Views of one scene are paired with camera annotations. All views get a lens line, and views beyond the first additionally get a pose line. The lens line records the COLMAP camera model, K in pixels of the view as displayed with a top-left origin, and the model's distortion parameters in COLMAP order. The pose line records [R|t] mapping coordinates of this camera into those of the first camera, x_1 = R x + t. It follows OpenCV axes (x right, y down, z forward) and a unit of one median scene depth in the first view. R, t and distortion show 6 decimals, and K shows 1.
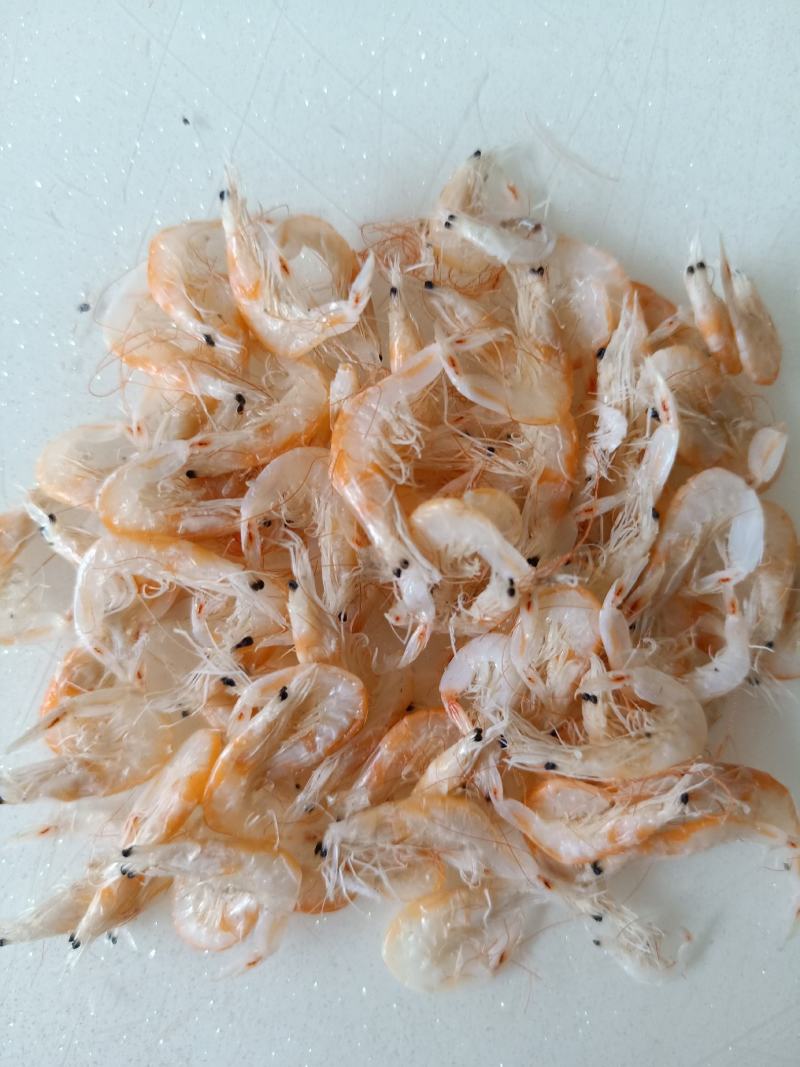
lens RADIAL K [[963.2, 0, 400.0], [0, 963.2, 533.5], [0, 0, 1]] dist [-0.078808, 0.012944]
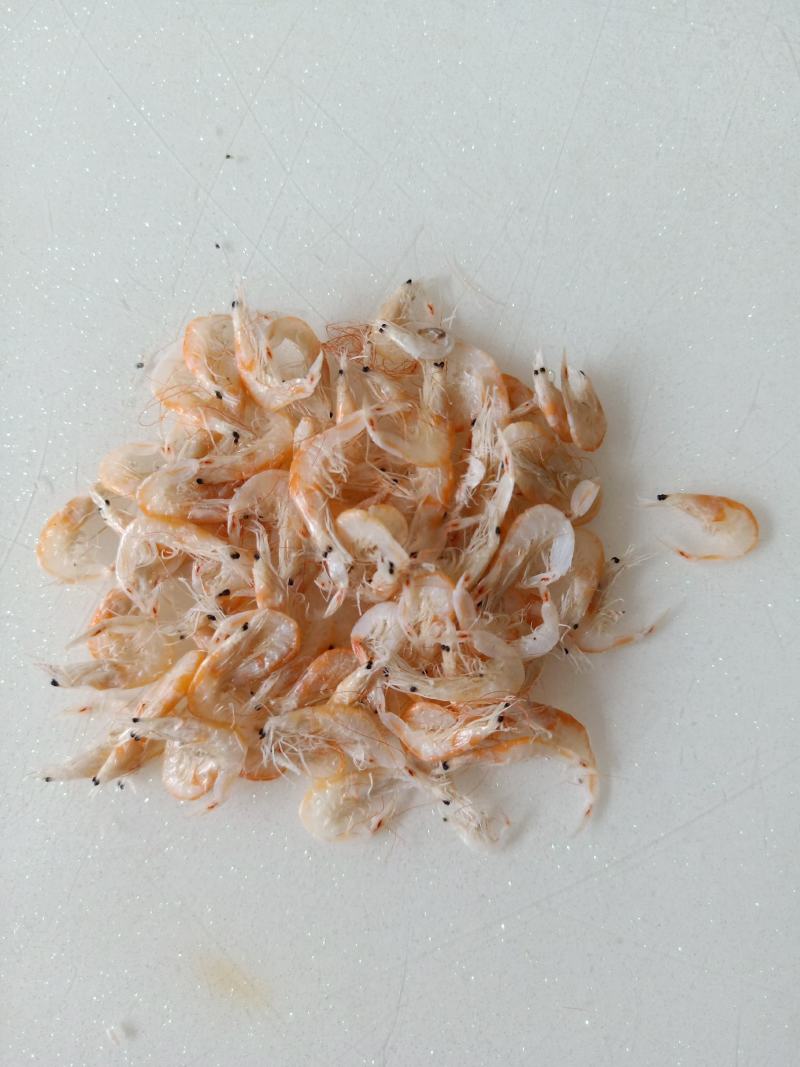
lens RADIAL K [[963.2, 0, 400.0], [0, 963.2, 533.5], [0, 0, 1]] dist [-0.078808, 0.012944]
pose [[0.996140, 0.080483, -0.035042, 0.161003], [-0.081446, 0.996312, -0.026999, 0.036725], [0.032740, 0.029749, 0.999021, -0.517654]]
